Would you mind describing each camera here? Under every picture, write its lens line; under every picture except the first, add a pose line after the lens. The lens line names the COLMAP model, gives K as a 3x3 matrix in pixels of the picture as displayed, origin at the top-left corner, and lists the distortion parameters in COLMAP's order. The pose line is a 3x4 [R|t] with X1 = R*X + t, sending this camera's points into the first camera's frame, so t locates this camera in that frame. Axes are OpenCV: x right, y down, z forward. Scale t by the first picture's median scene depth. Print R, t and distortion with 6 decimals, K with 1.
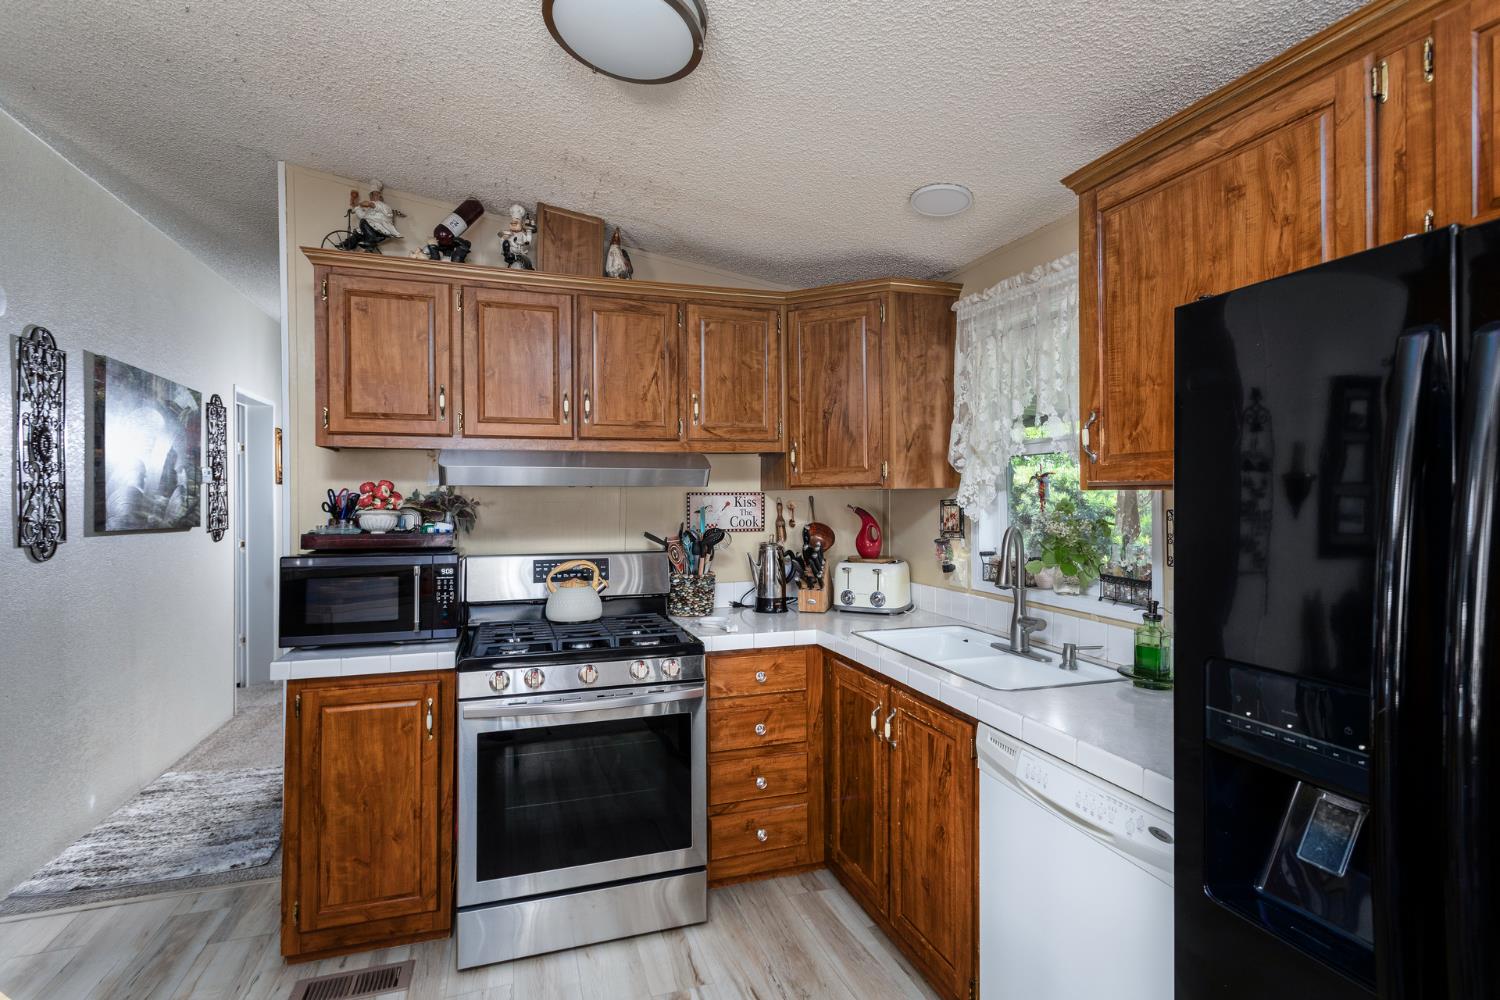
lens RADIAL K [[712.4, 0, 741.3], [0, 712.4, 495.0], [0, 0, 1]] dist [0.000302, -0.000002]
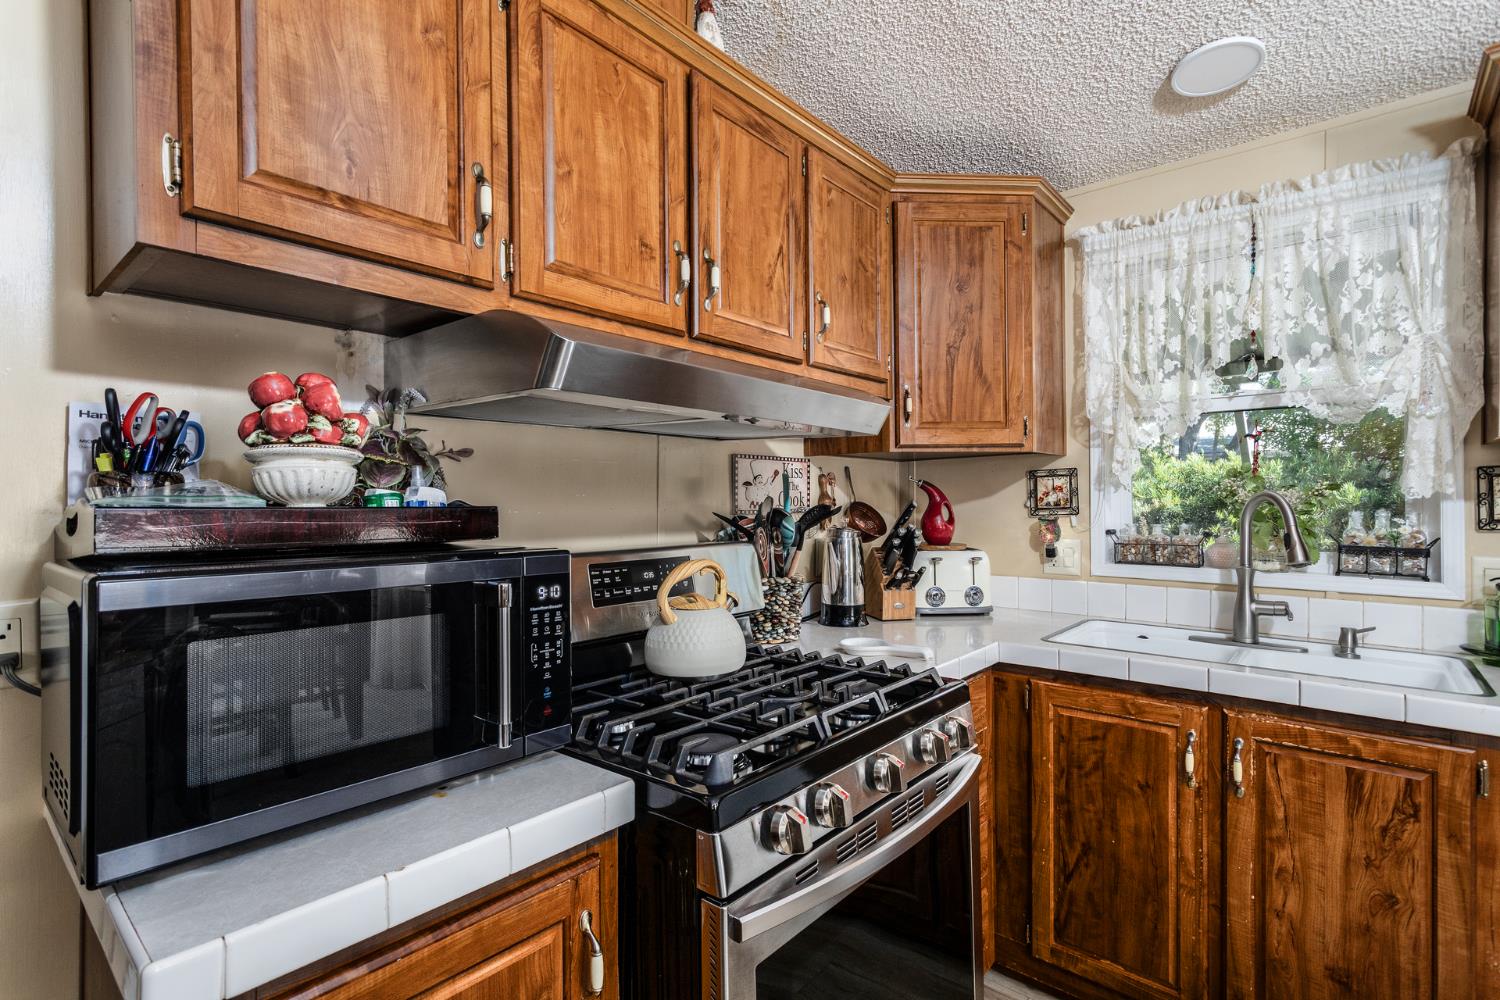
lens RADIAL K [[712.5, 0, 750.0], [0, 712.5, 500.0], [0, 0, 1]] dist [0.009298, 0.000328]
pose [[0.857170, 0.000724, 0.515033, -0.456562], [-0.000773, 1.000000, -0.000119, 0.044598], [-0.515033, -0.000297, 0.857170, 0.492780]]
